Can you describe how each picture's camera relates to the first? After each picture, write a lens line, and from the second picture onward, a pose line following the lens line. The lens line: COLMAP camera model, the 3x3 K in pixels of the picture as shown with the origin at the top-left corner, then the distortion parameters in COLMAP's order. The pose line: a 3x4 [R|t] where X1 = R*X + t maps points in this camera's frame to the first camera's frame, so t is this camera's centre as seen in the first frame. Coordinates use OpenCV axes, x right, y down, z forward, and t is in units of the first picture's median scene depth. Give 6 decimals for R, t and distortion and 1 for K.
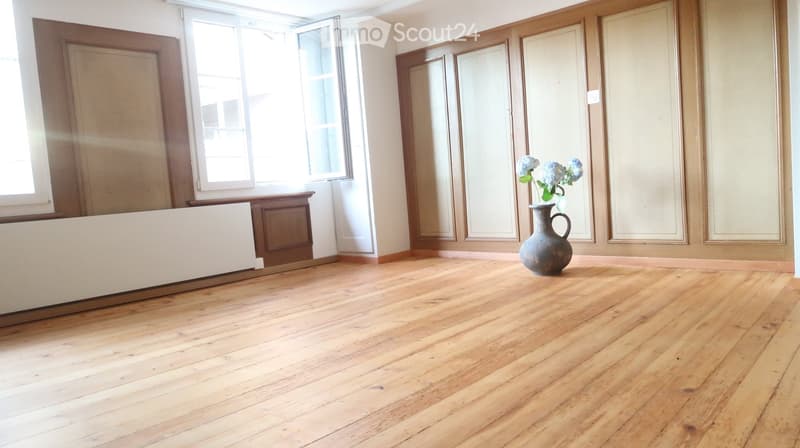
lens RADIAL K [[543.6, 0, 398.6], [0, 543.6, 225.5], [0, 0, 1]] dist [-0.024742, 0.002388]
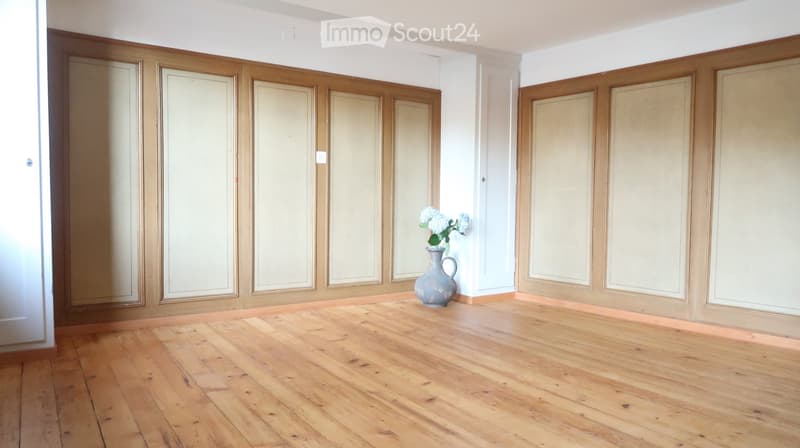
lens RADIAL K [[543.6, 0, 398.3], [0, 543.6, 222.5], [0, 0, 1]] dist [-0.024742, 0.002388]
pose [[0.222249, 0.045319, 0.973936, -0.681605], [0.047915, 0.997204, -0.057336, -0.033524], [-0.973812, 0.059409, 0.219456, 0.611531]]
